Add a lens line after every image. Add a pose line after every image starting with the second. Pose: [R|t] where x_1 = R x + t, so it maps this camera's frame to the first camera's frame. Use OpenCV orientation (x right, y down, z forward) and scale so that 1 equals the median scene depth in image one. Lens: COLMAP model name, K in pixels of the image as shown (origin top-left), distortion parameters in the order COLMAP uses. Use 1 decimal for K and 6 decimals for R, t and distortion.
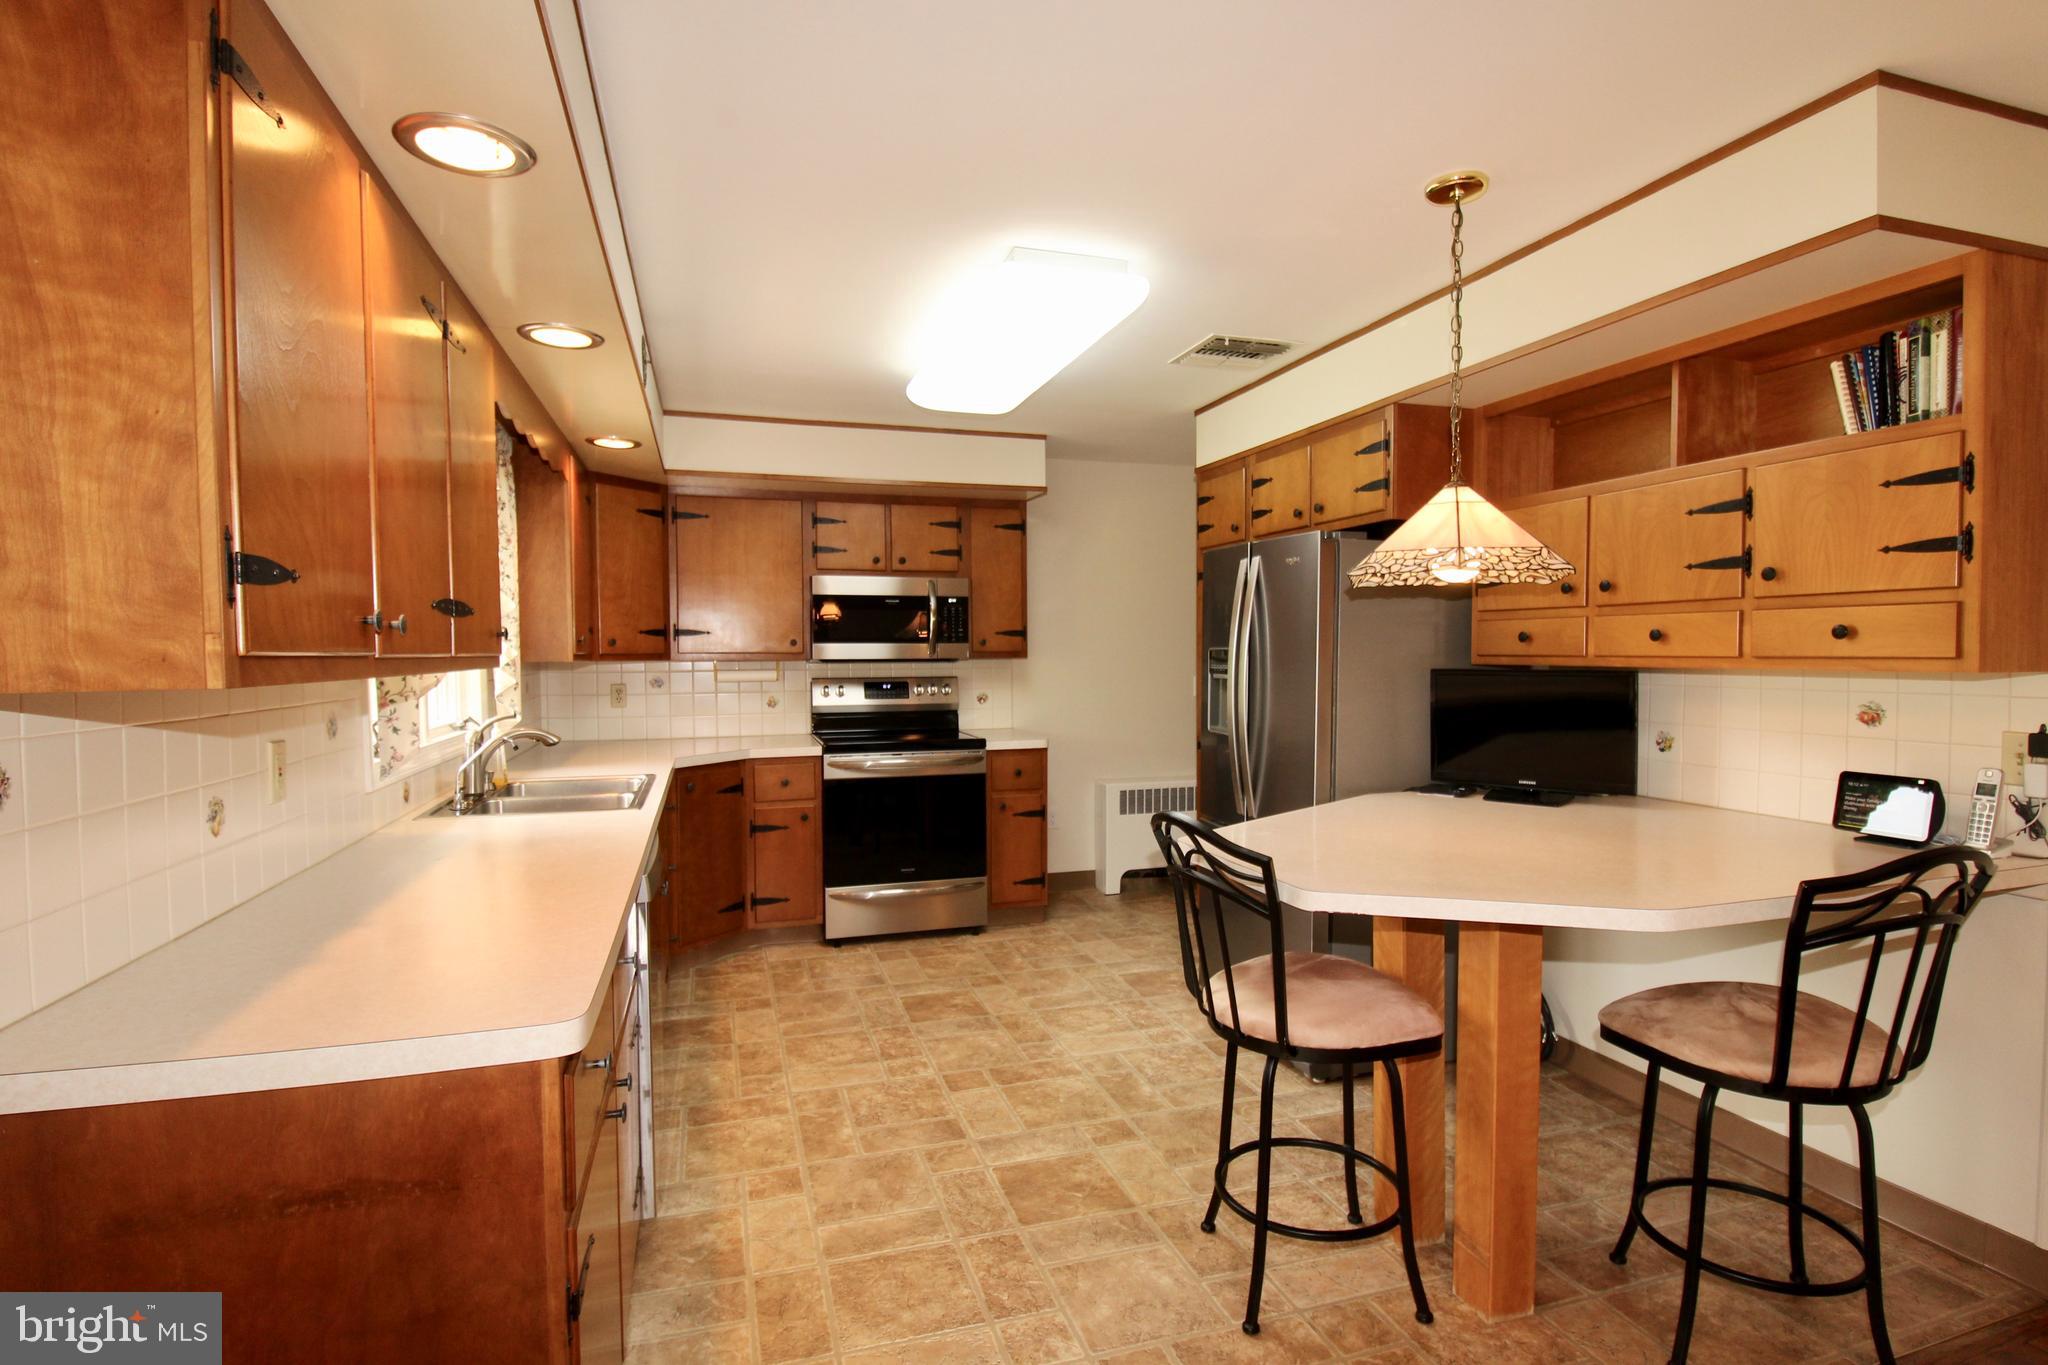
lens RADIAL K [[968.3, 0, 1031.3], [0, 968.3, 683.7], [0, 0, 1]] dist [-0.001467, -0.015189]
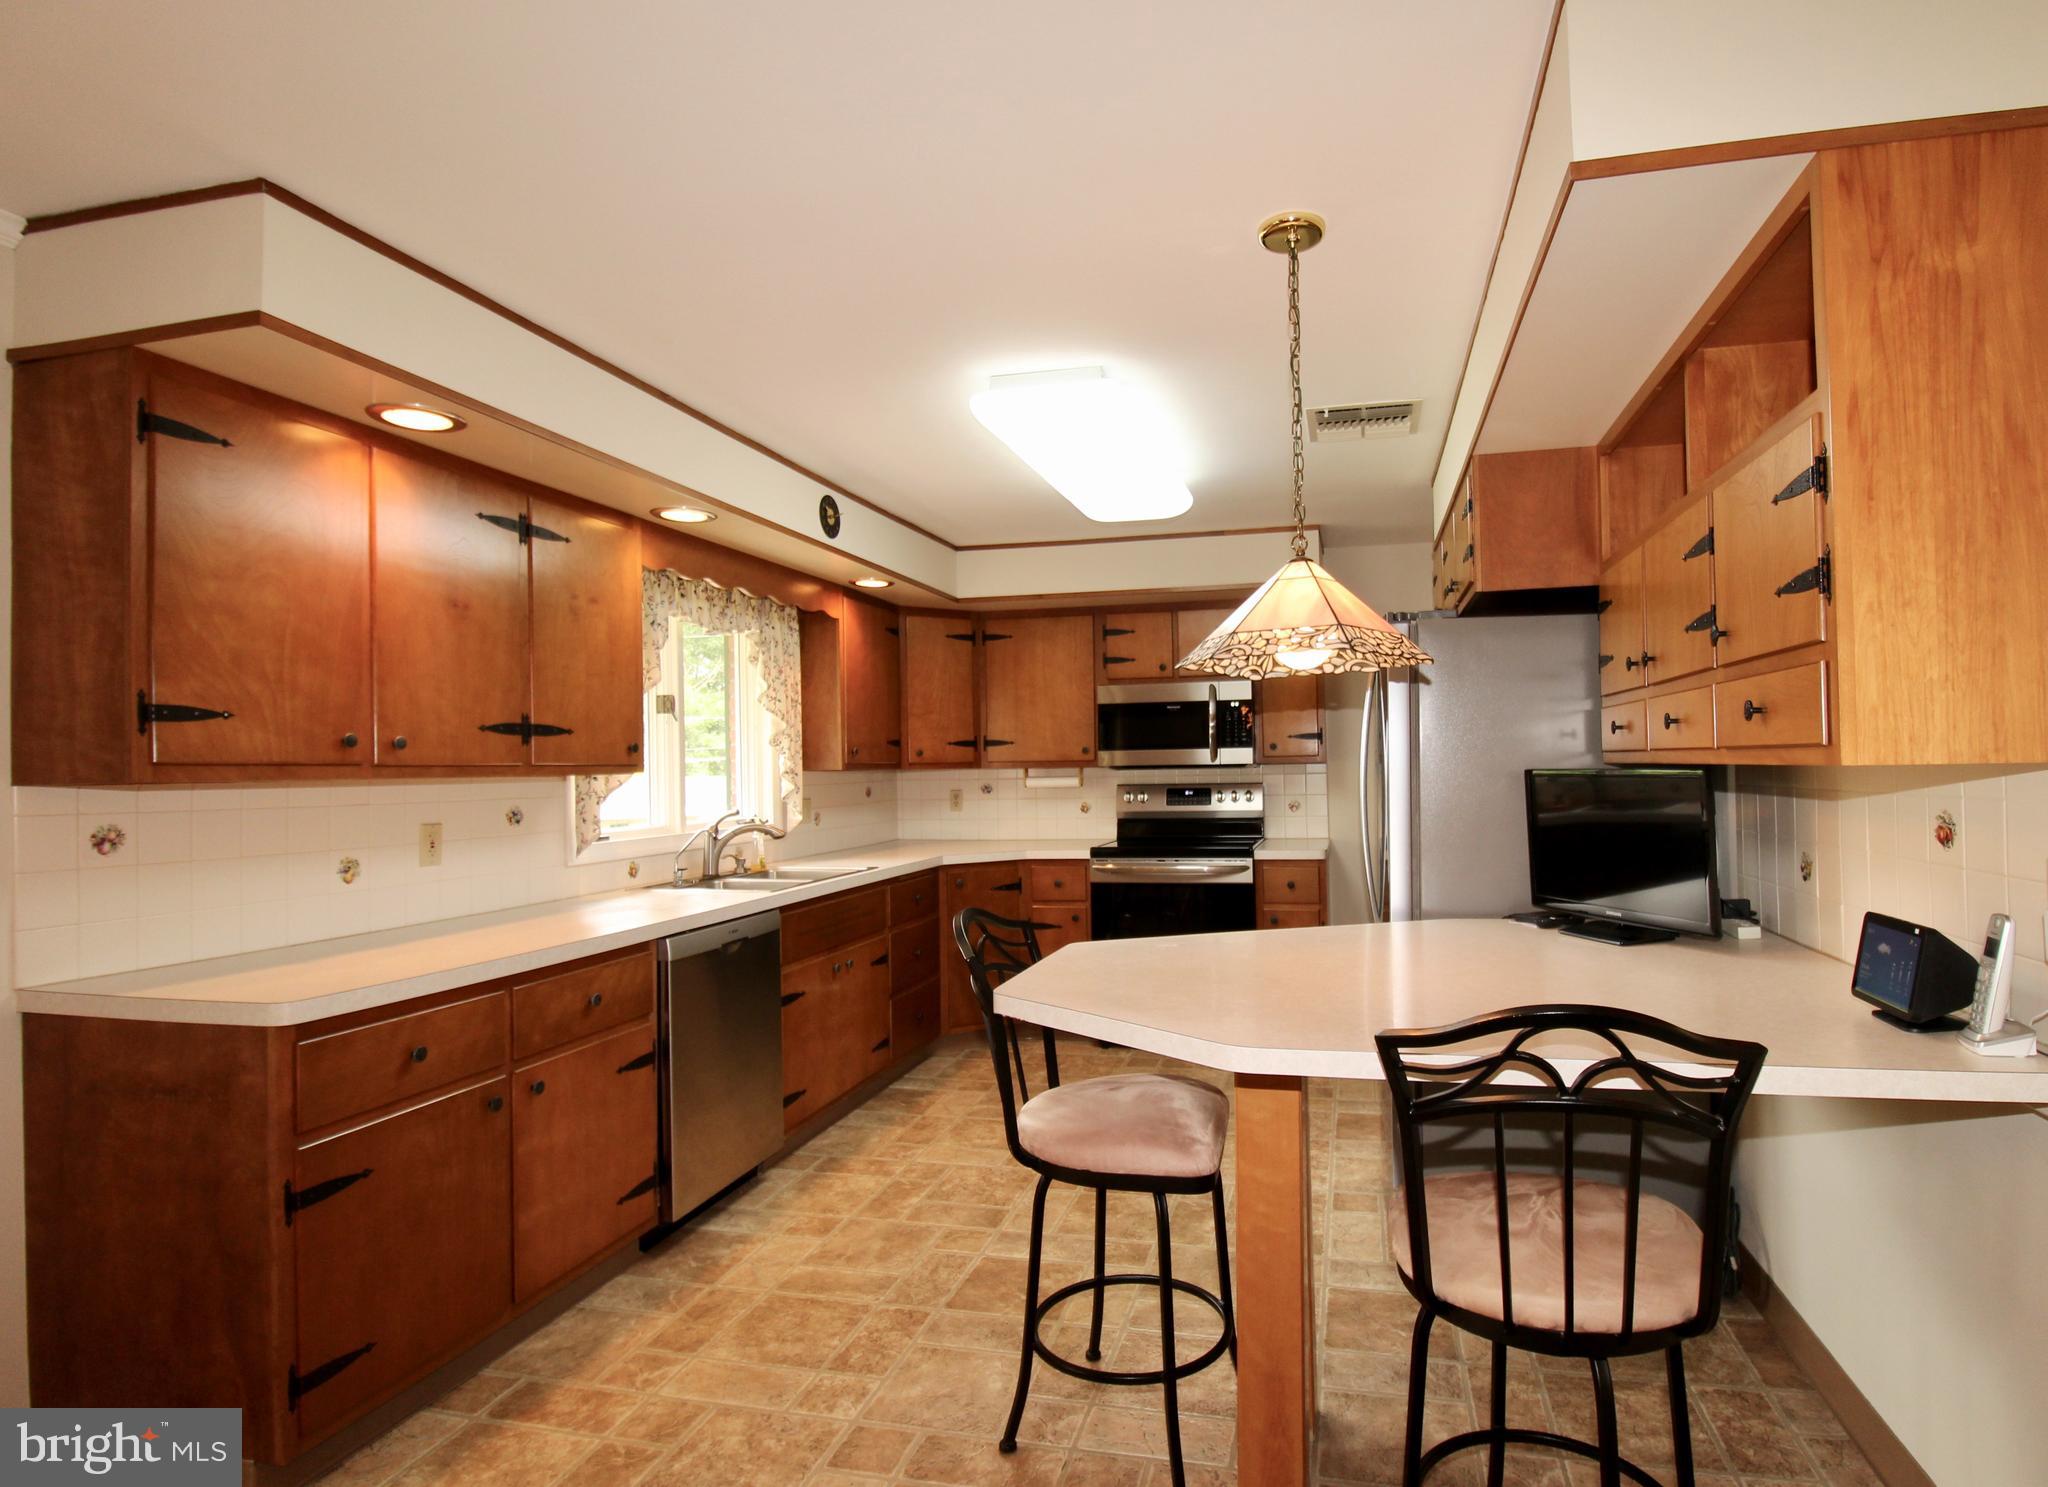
lens RADIAL K [[991.5, 0, 1024.0], [0, 991.5, 743.5], [0, 0, 1]] dist [-0.002128, -0.000429]
pose [[0.877613, -0.020567, -0.478929, 0.397849], [-0.002977, 0.998826, -0.048349, 0.004151], [0.479361, 0.043858, 0.876521, 0.054574]]
